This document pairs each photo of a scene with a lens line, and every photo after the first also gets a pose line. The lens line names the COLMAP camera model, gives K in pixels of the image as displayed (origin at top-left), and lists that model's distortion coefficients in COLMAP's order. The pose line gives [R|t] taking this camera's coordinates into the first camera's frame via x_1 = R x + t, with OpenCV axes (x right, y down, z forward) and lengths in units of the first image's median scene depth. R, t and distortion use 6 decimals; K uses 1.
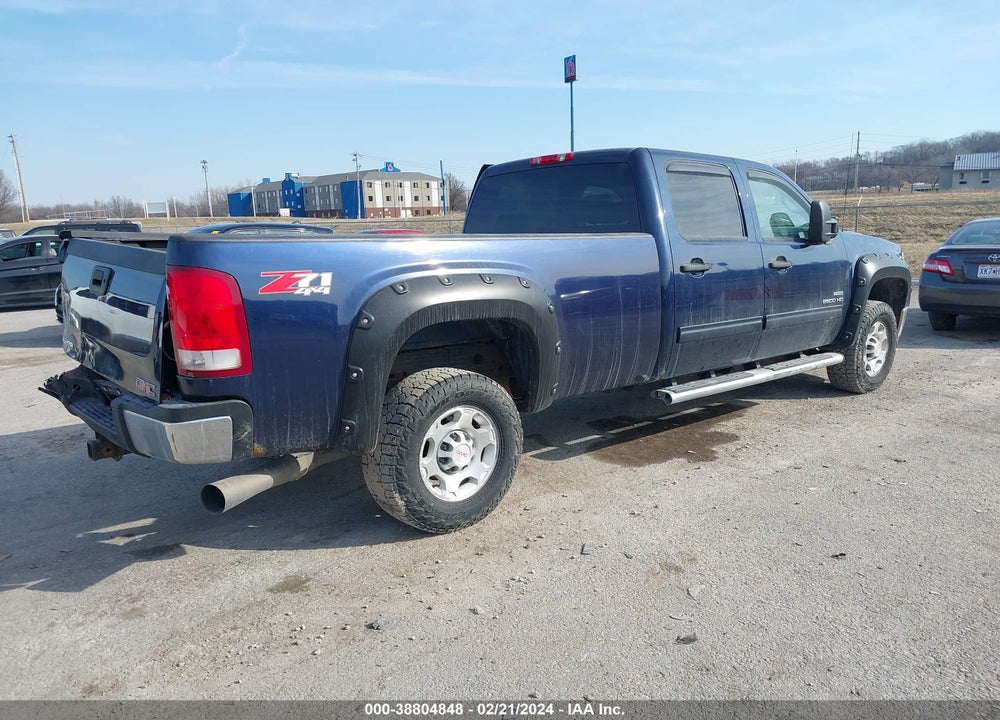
lens RADIAL K [[789.8, 0, 500.0], [0, 789.8, 360.0], [0, 0, 1]] dist [0.039751, -0.078540]
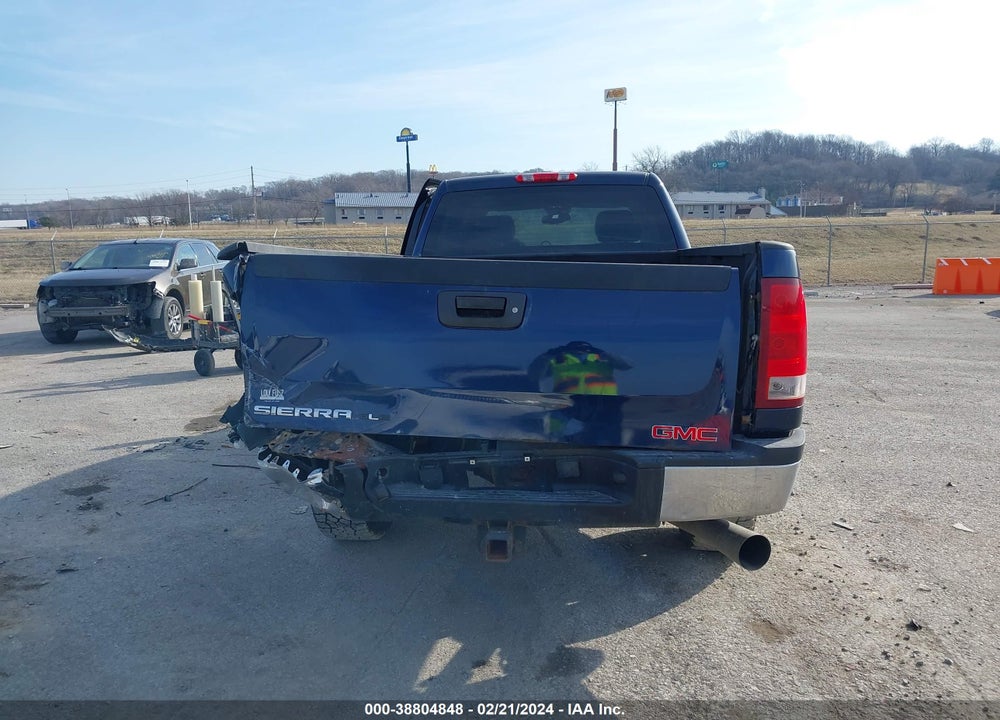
lens RADIAL K [[789.8, 0, 500.0], [0, 789.8, 360.0], [0, 0, 1]] dist [0.039751, -0.078540]
pose [[0.739110, -0.089867, 0.667563, -0.737666], [0.114845, 0.993362, 0.006572, -0.043071], [-0.663722, 0.071809, 0.744524, 0.355740]]
